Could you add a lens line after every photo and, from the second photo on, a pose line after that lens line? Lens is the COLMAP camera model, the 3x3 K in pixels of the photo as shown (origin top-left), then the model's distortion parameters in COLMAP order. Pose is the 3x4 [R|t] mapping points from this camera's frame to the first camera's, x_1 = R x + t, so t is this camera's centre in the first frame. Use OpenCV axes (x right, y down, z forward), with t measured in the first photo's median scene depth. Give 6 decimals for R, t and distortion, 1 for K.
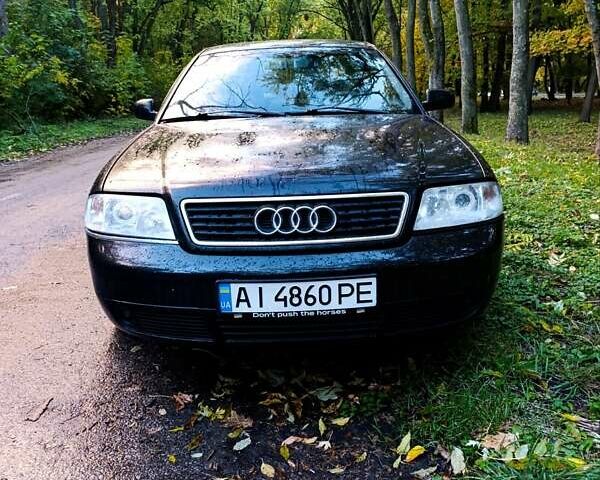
lens RADIAL K [[534.8, 0, 300.0], [0, 534.8, 240.0], [0, 0, 1]] dist [0.012660, -0.007045]
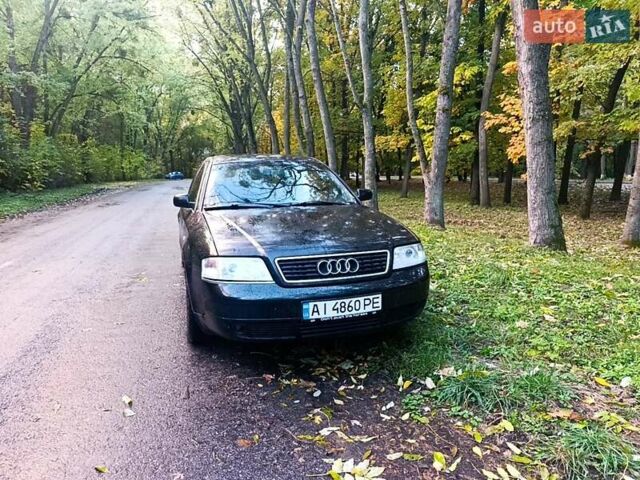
lens RADIAL K [[437.4, 0, 320.0], [0, 437.4, 240.0], [0, 0, 1]] dist [0.004311, 0.000772]
pose [[0.952486, -0.026196, 0.303455, -0.522694], [0.060015, 0.992904, -0.102662, 0.023523], [-0.298612, 0.115996, 0.947299, -0.437681]]
